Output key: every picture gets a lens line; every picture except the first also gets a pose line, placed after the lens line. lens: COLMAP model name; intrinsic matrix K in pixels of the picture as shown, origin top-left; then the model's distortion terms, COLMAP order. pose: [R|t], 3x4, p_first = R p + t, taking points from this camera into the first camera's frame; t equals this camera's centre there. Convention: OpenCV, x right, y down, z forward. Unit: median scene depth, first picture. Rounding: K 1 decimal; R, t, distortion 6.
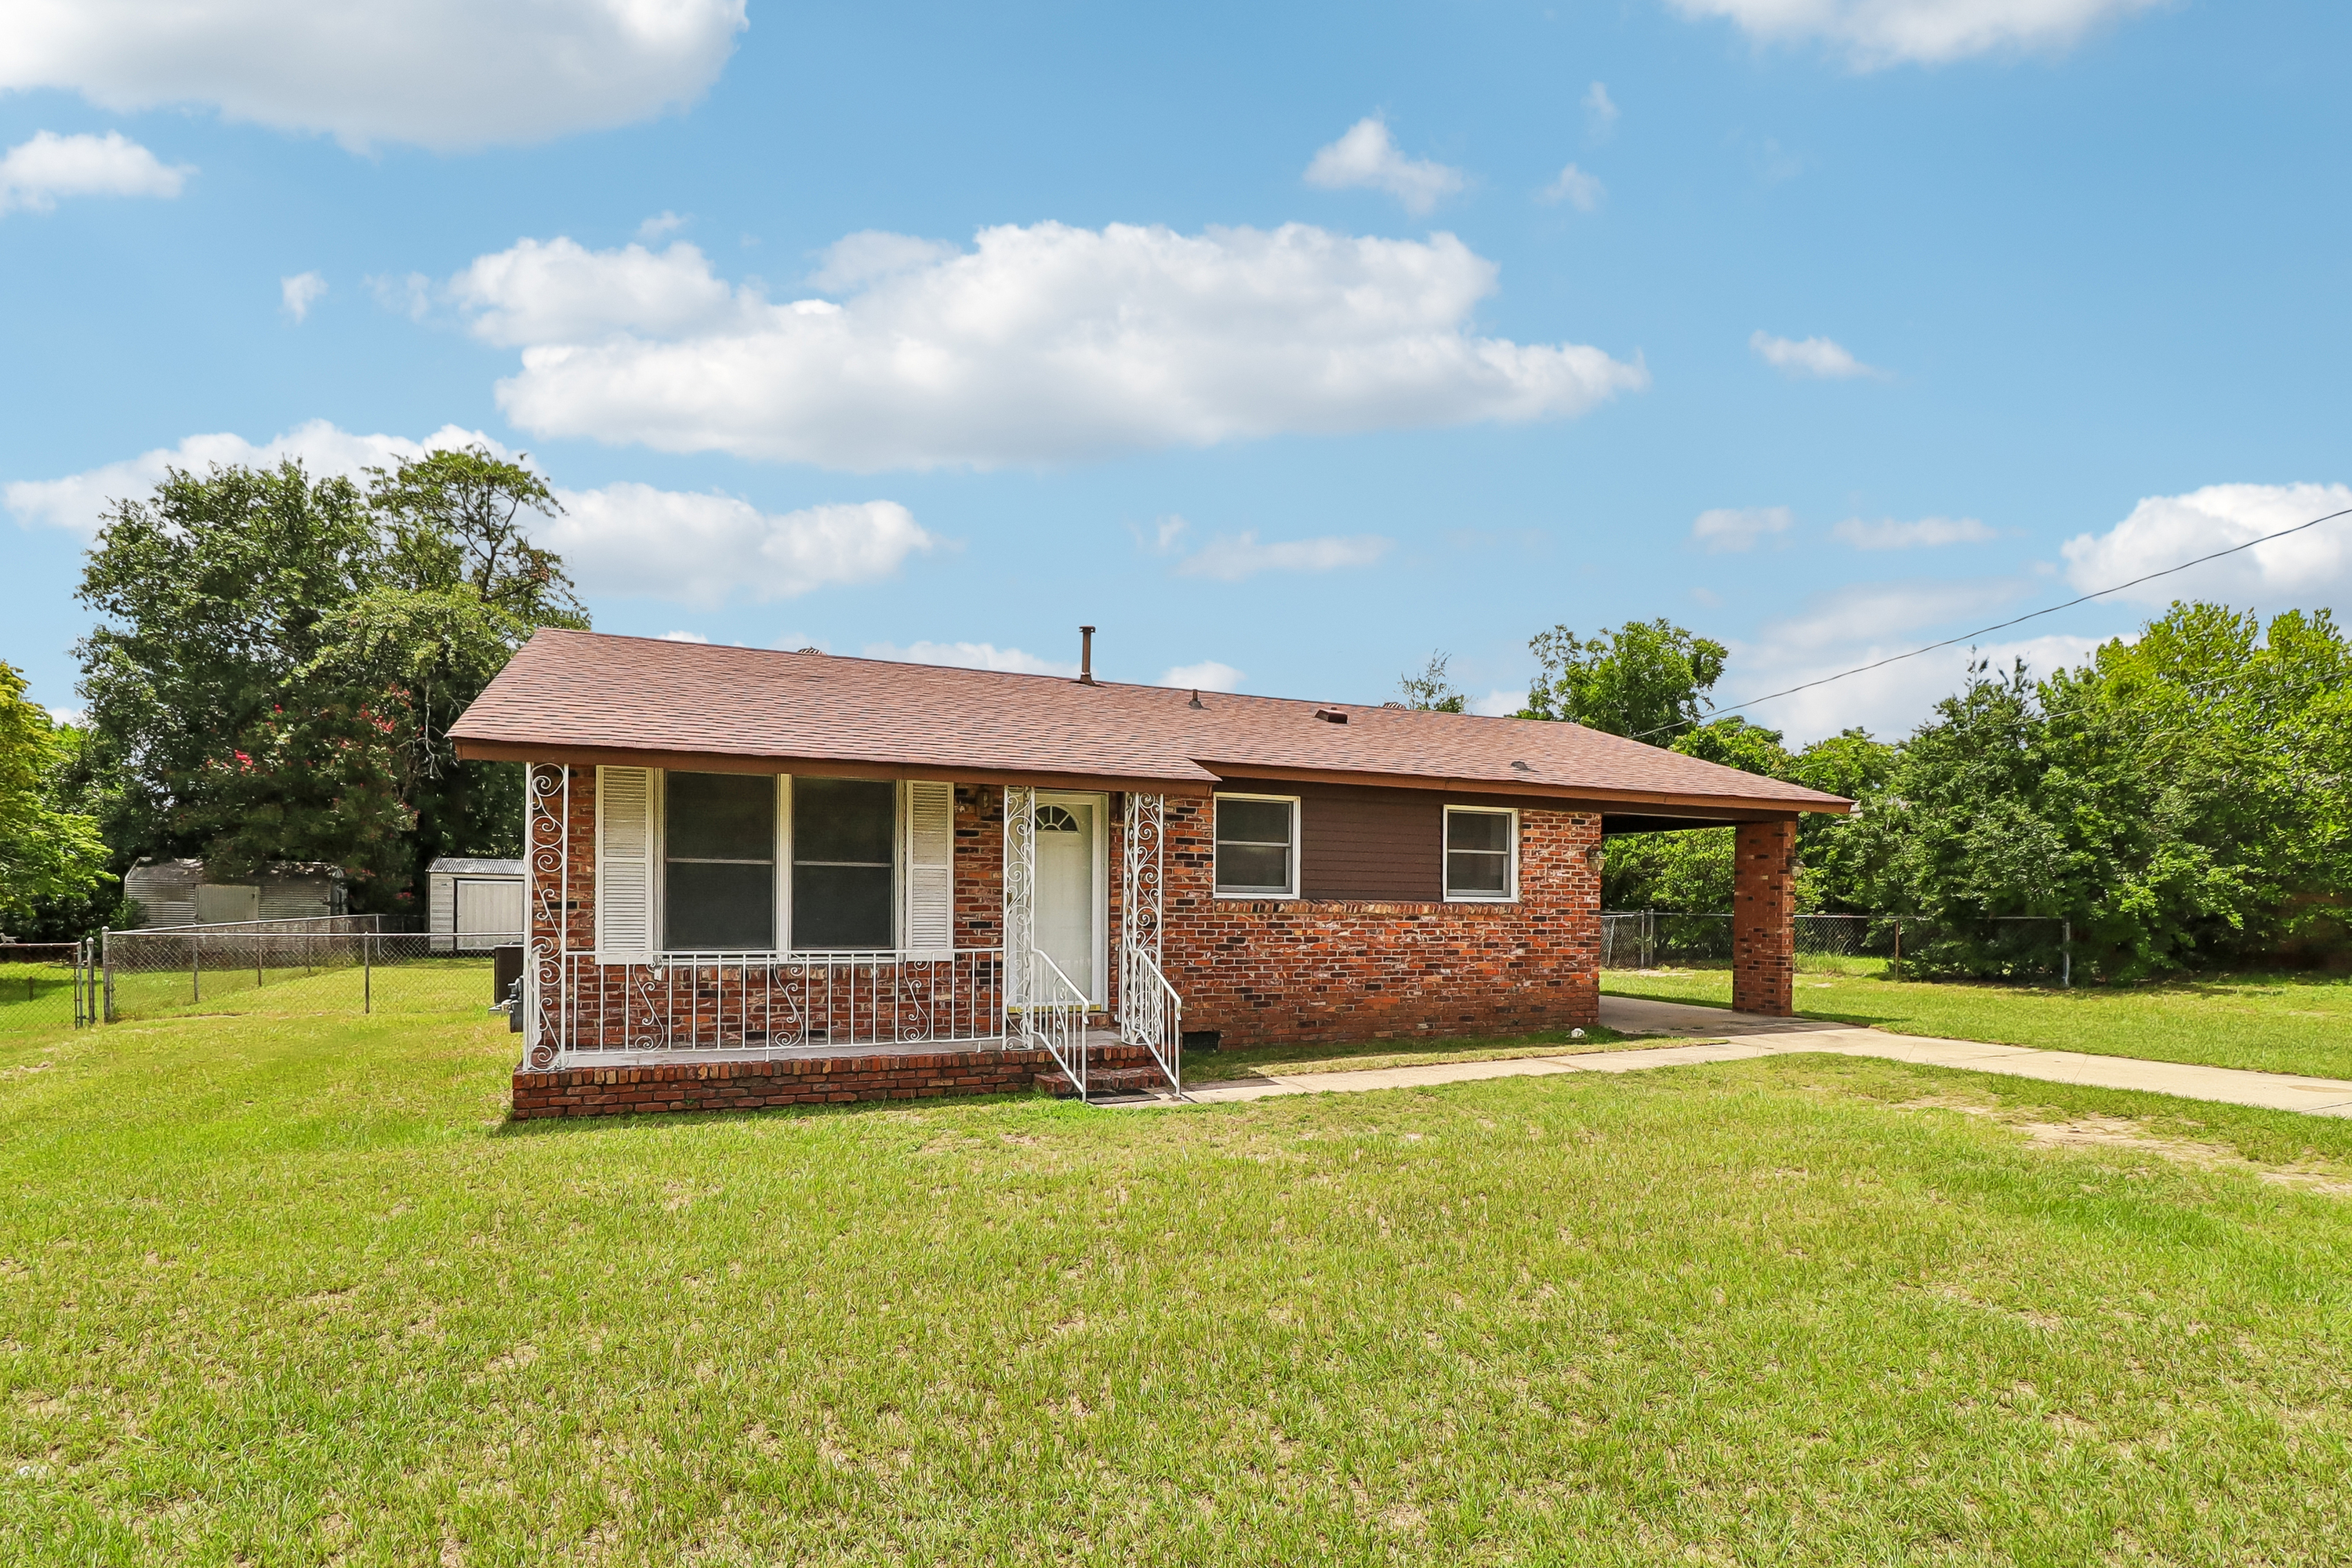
lens RADIAL K [[1111.8, 0, 1186.5], [0, 1111.8, 921.7], [0, 0, 1]] dist [-0.011238, -0.001360]
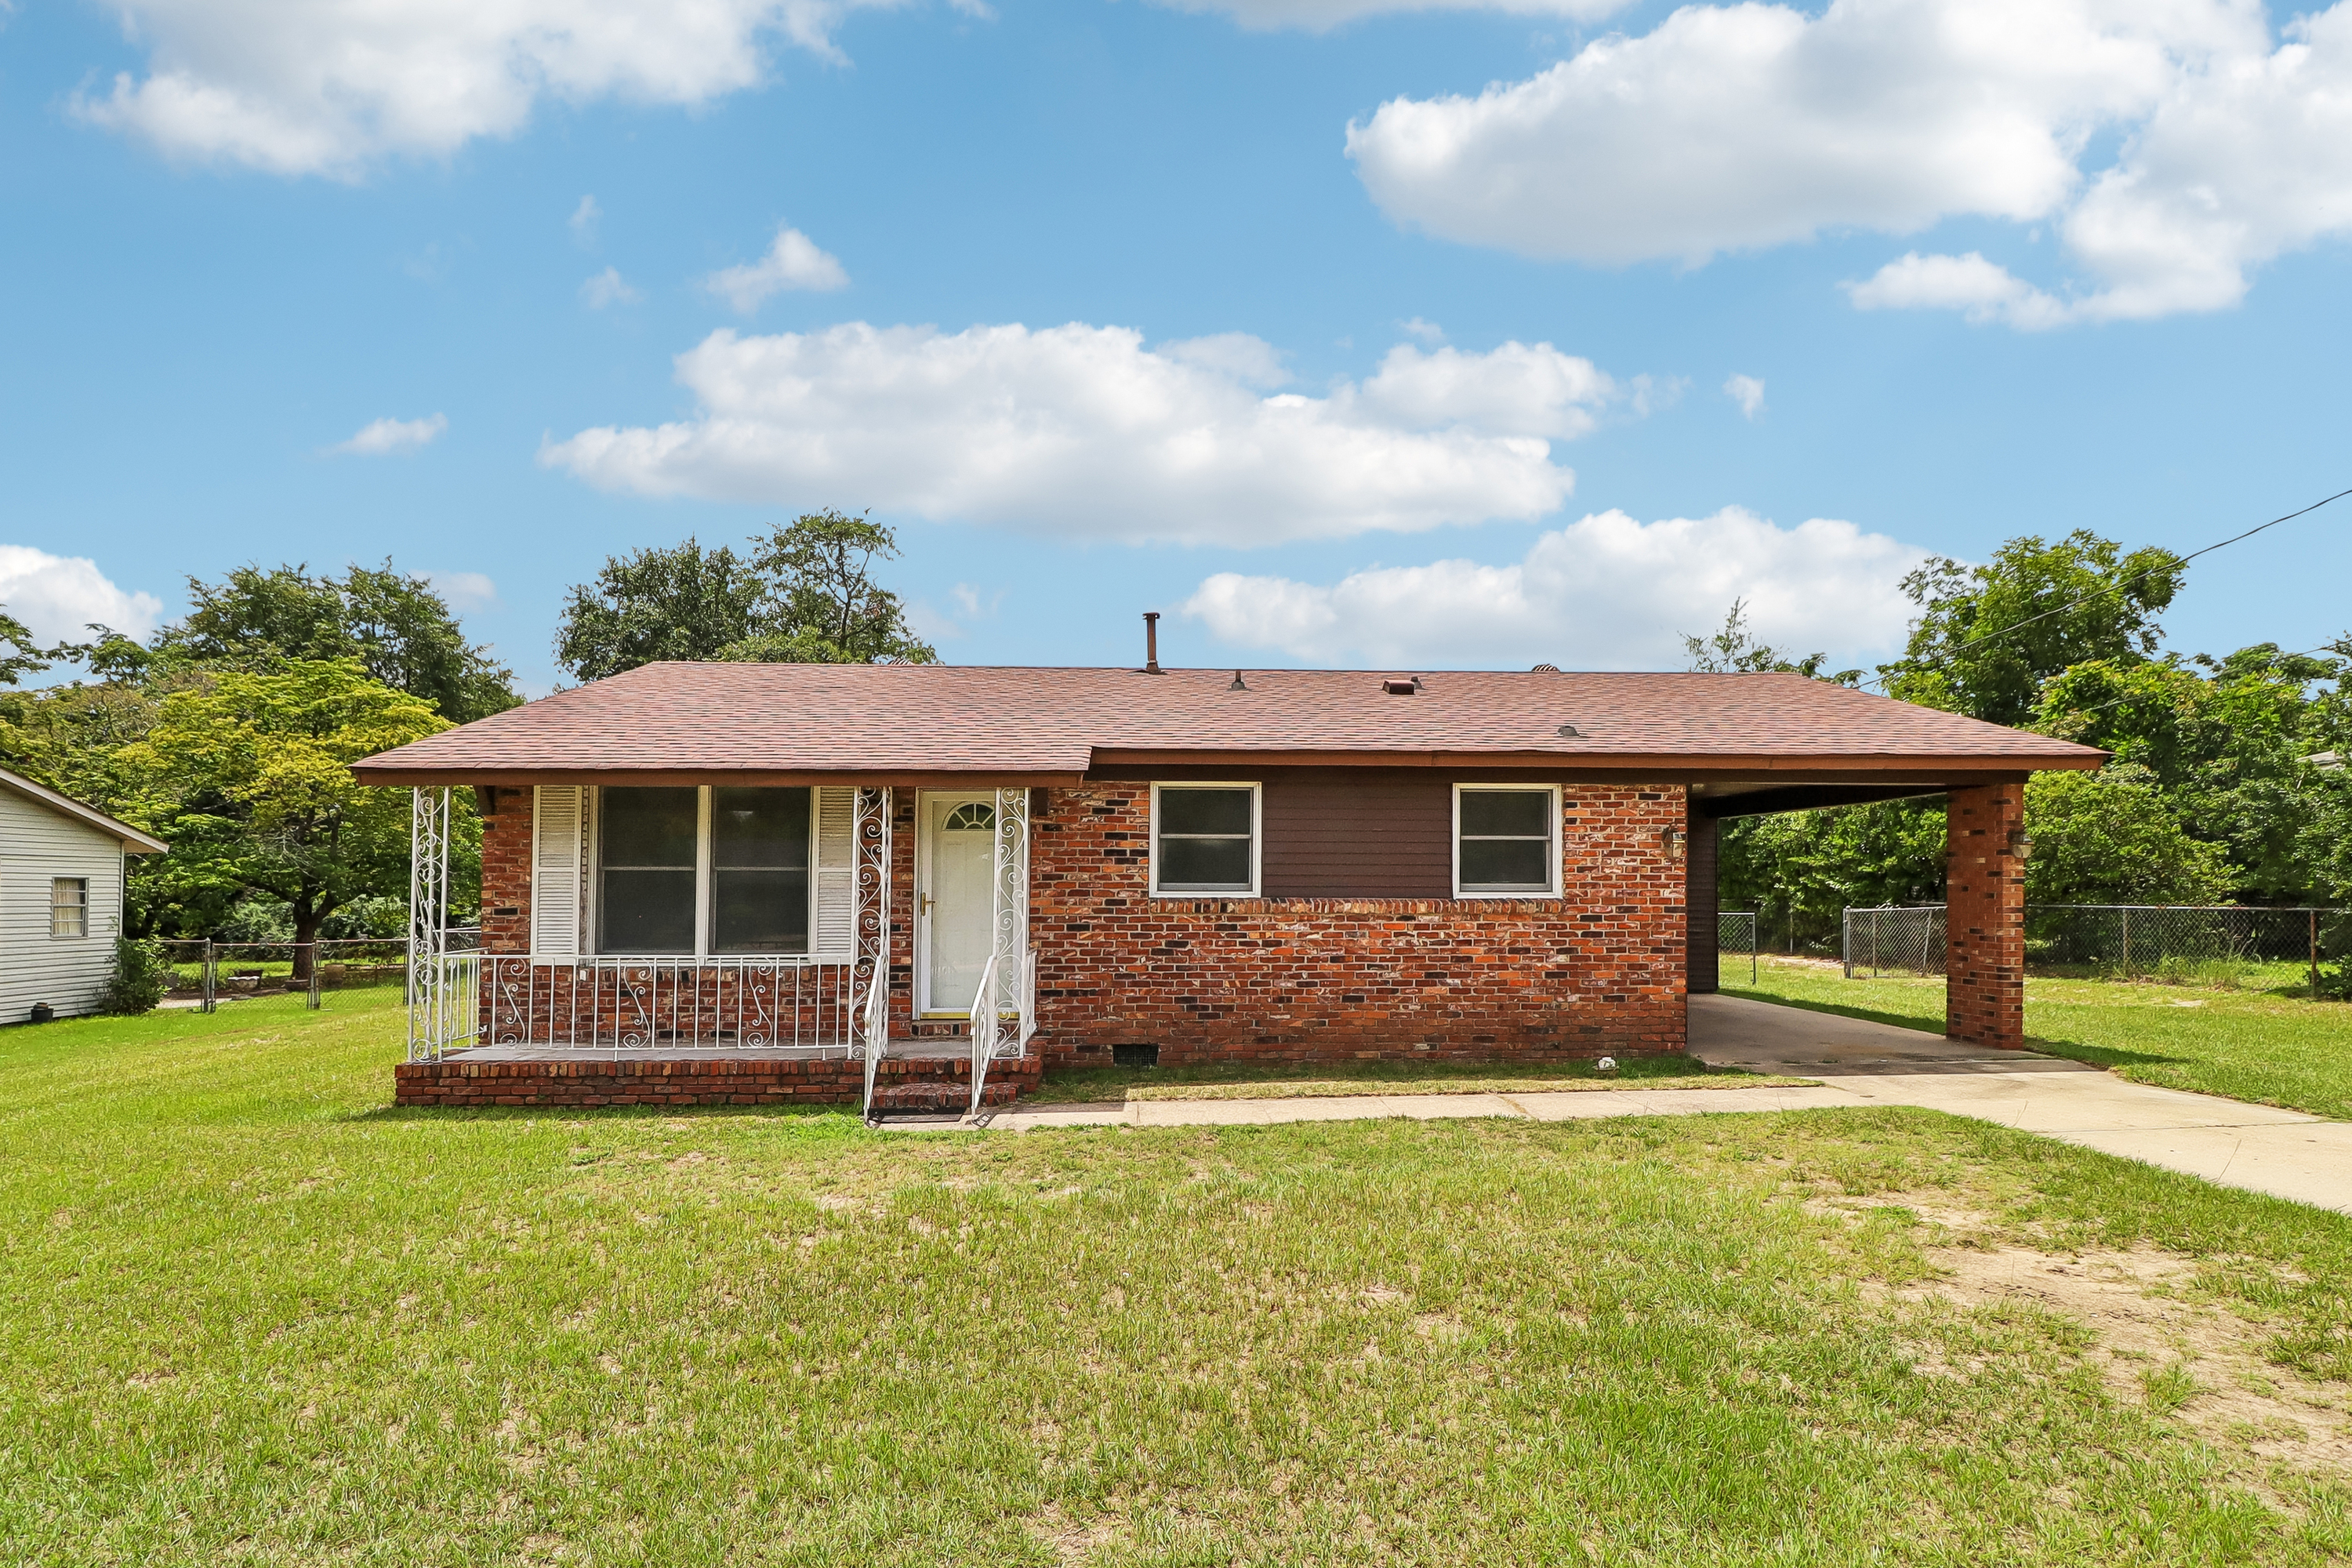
lens RADIAL K [[1111.8, 0, 1190.8], [0, 1111.8, 878.2], [0, 0, 1]] dist [-0.011238, -0.001360]
pose [[0.936263, -0.014559, -0.350998, 0.360244], [0.004078, 0.999524, -0.030581, -0.008846], [0.351276, 0.027201, 0.935877, 0.152691]]
